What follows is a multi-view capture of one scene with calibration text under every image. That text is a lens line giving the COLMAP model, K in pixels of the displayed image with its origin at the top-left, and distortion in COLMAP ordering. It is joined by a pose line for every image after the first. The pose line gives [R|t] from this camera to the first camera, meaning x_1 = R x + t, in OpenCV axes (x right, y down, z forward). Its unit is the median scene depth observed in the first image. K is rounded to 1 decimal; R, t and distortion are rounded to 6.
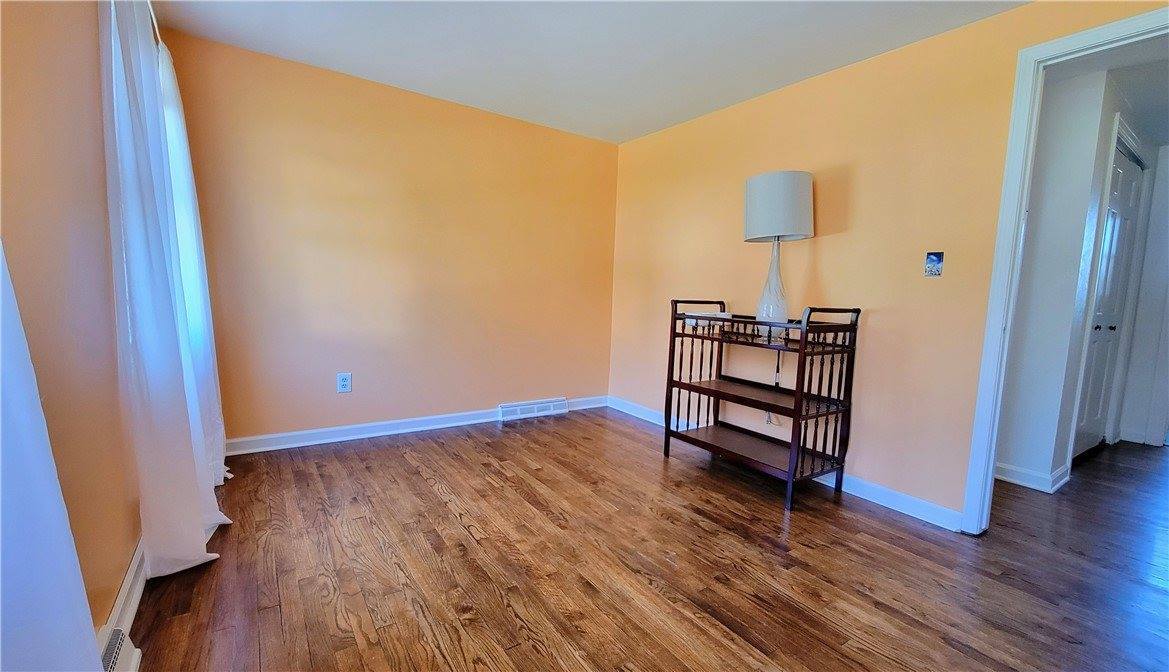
lens RADIAL K [[492.4, 0, 590.4], [0, 492.4, 340.7], [0, 0, 1]] dist [-0.000934, -0.000063]
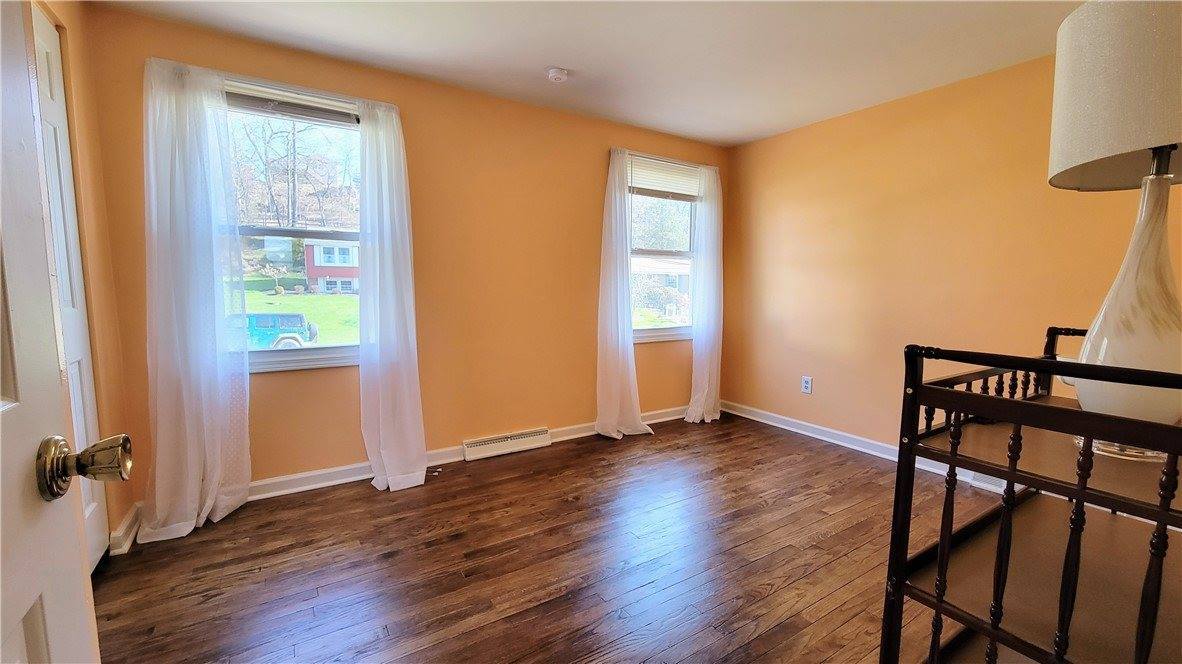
lens RADIAL K [[482.9, 0, 595.4], [0, 482.9, 333.6], [0, 0, 1]] dist [0.001836, 0.000113]
pose [[-0.044770, 0.063480, -0.996978, 0.772189], [-0.114163, 0.991116, 0.068233, -0.065130], [0.992453, 0.116872, -0.037125, 0.626455]]
